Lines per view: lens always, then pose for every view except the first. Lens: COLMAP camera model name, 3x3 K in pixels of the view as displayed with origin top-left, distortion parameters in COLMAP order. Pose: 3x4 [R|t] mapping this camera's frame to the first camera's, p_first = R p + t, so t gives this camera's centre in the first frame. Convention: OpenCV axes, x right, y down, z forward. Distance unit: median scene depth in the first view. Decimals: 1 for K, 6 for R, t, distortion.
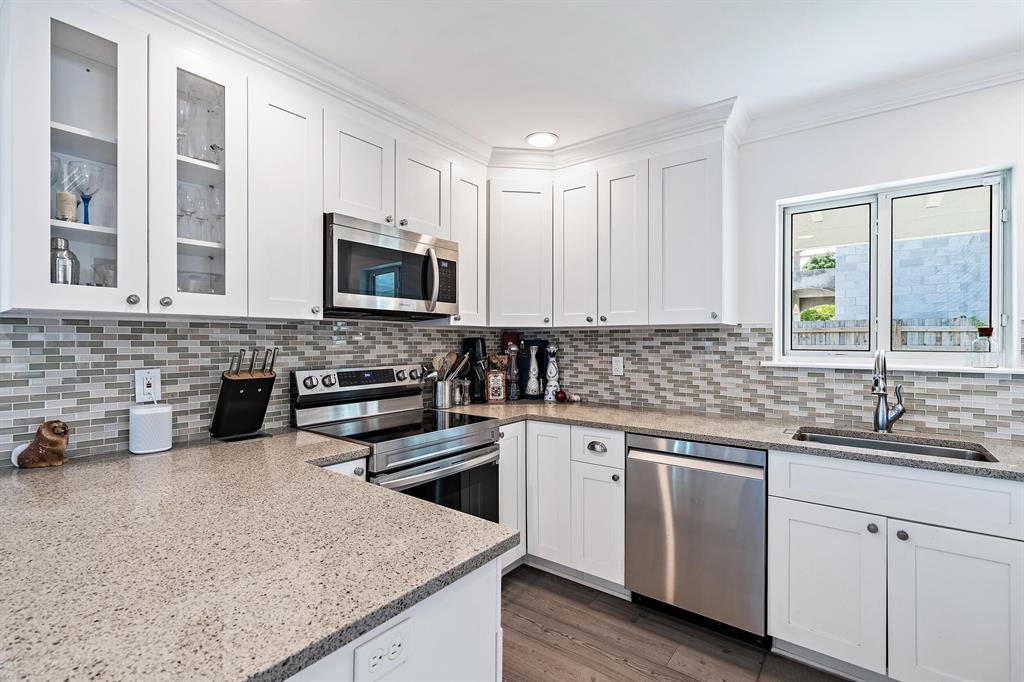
lens RADIAL K [[466.0, 0, 509.4], [0, 466.0, 343.1], [0, 0, 1]] dist [-0.001703, 0.000400]
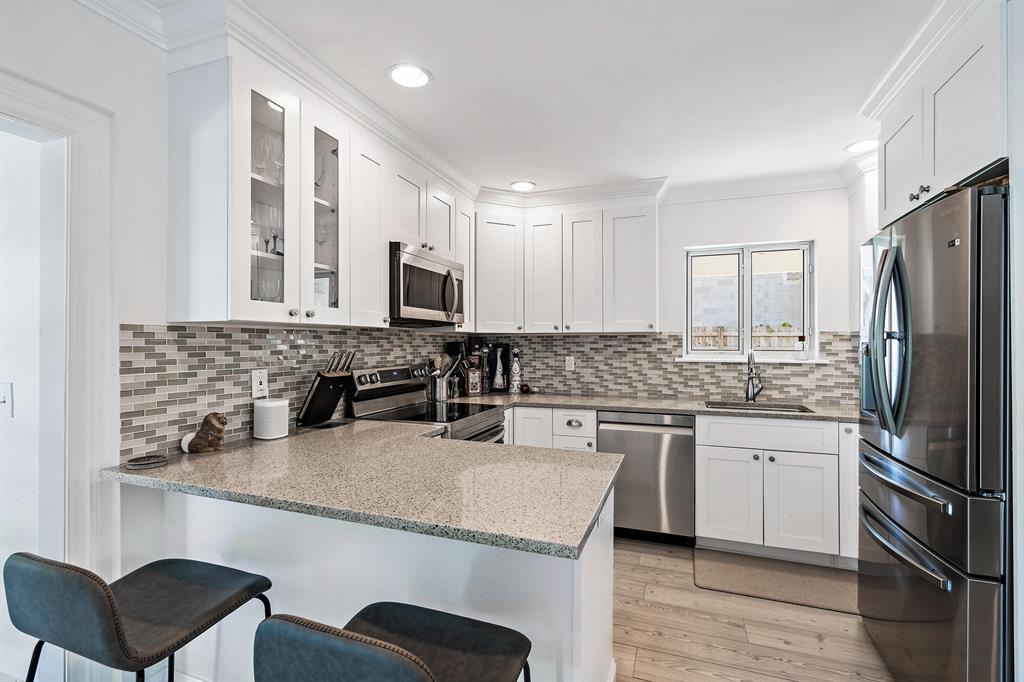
lens RADIAL K [[466.0, 0, 511.3], [0, 466.0, 344.3], [0, 0, 1]] dist [-0.001703, 0.000400]
pose [[0.954575, -0.001844, 0.297965, -0.417008], [0.002459, 0.999996, -0.001688, -0.002963], [-0.297961, 0.002344, 0.954575, -0.248926]]
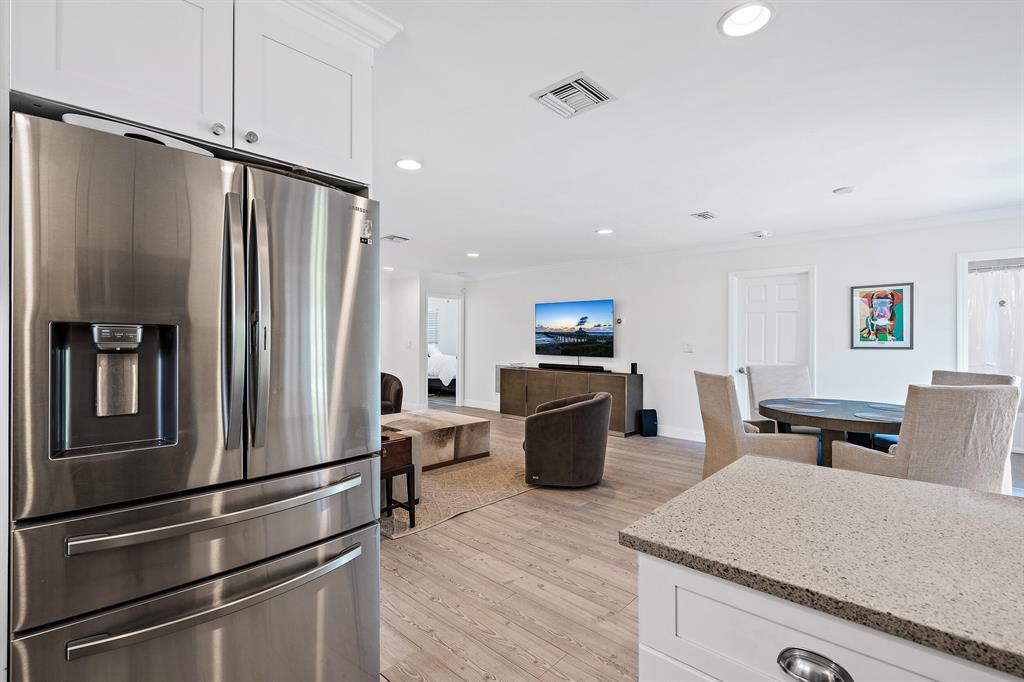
lens RADIAL K [[466.0, 0, 513.9], [0, 466.0, 343.6], [0, 0, 1]] dist [-0.001703, 0.000400]
pose [[-0.996091, -0.003741, 0.088248, 0.067538], [-0.003806, 0.999993, -0.000561, 0.011273], [-0.088246, -0.000895, -0.996098, 0.866467]]
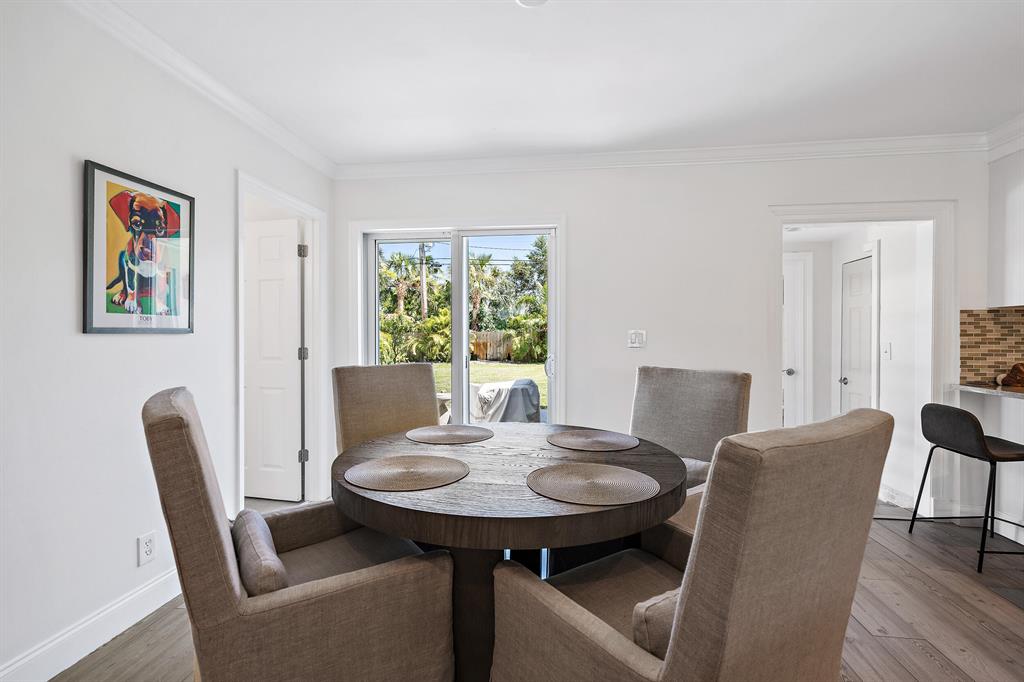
lens RADIAL K [[466.0, 0, 510.5], [0, 466.0, 334.7], [0, 0, 1]] dist [-0.001703, 0.000400]
pose [[0.505173, 0.004529, -0.863006, -0.270435], [0.000165, 0.999986, 0.005345, 0.027378], [0.863018, -0.002842, 0.505165, -1.198752]]
